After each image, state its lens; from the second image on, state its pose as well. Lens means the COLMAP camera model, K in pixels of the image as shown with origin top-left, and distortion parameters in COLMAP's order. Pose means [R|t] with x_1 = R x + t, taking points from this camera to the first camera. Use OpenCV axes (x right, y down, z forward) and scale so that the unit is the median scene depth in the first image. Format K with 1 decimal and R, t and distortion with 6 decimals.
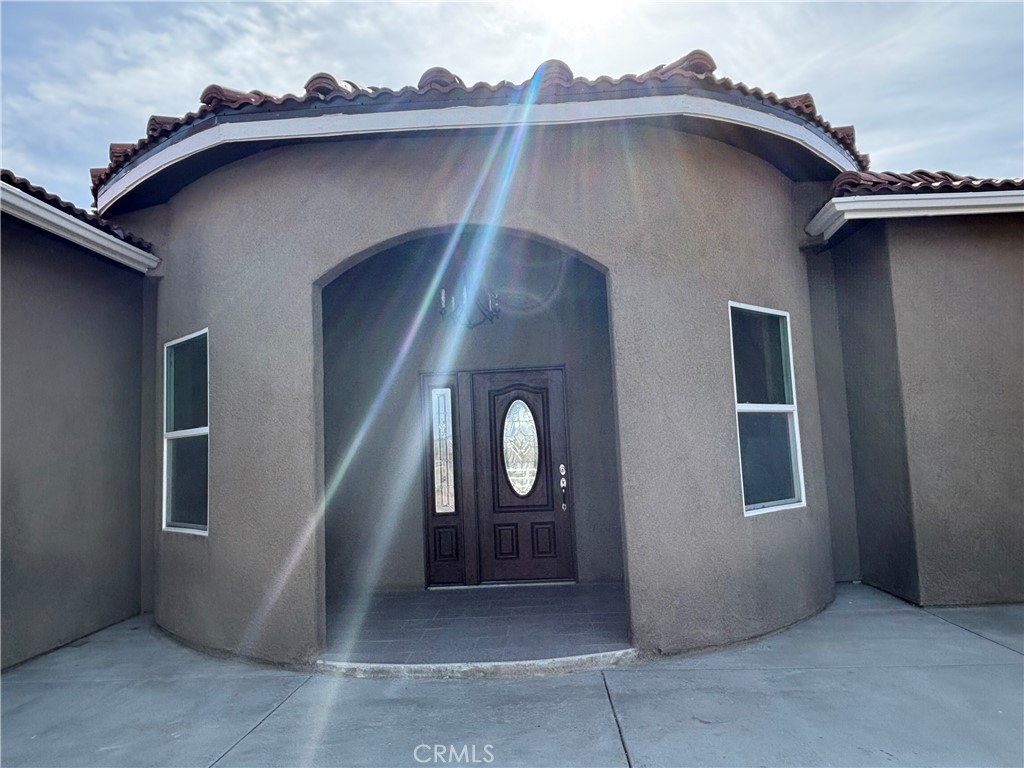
lens RADIAL K [[737.1, 0, 504.3], [0, 737.1, 375.5], [0, 0, 1]] dist [-0.011788, -0.017477]
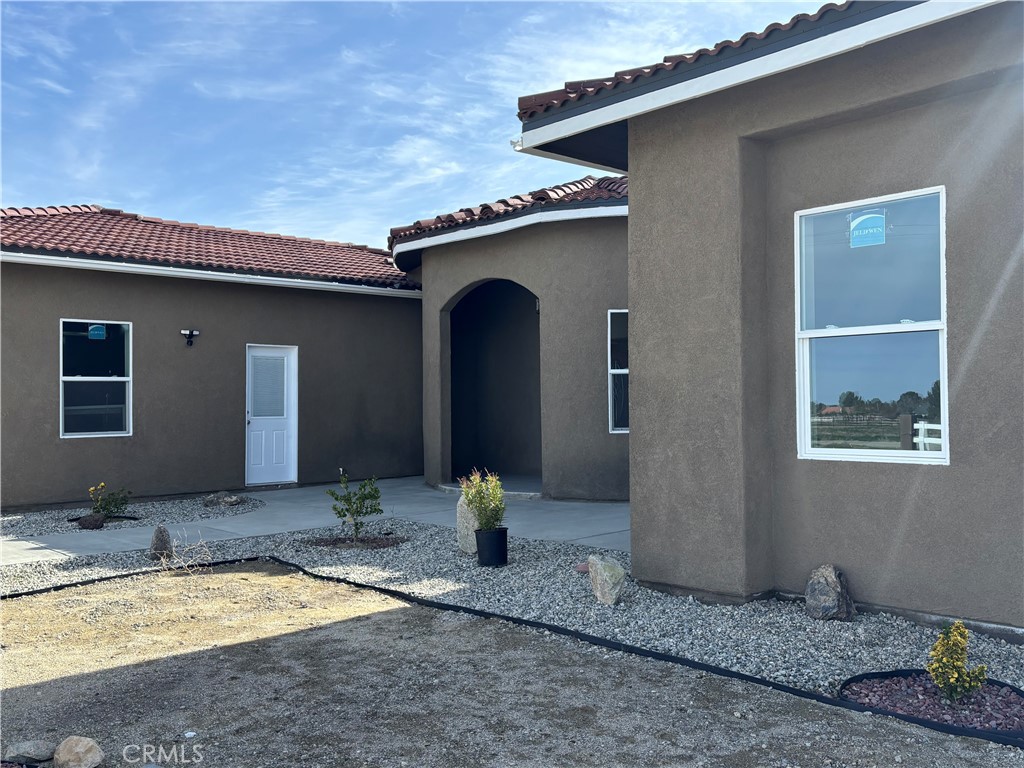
lens RADIAL K [[959.6, 0, 518.0], [0, 959.6, 384.5], [0, 0, 1]] dist [0.009273, 0.000000]
pose [[0.711366, 0.017494, -0.702604, 1.764840], [0.052168, 0.995618, 0.077609, -0.114381], [0.700883, -0.091862, 0.707336, -0.770571]]
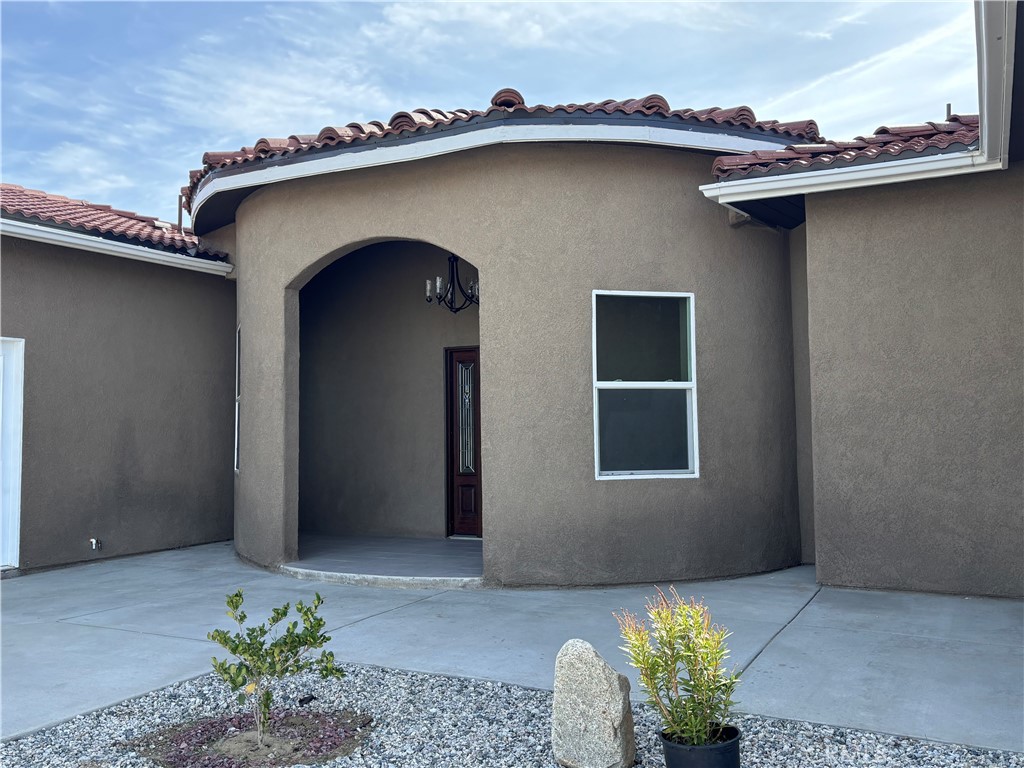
lens RADIAL K [[959.6, 0, 534.1], [0, 959.6, 378.1], [0, 0, 1]] dist [0.009273, 0.000000]
pose [[0.905193, 0.006541, -0.424951, 0.856345], [0.016653, 0.998568, 0.050843, -0.042909], [0.424675, -0.053100, 0.903787, -0.373265]]
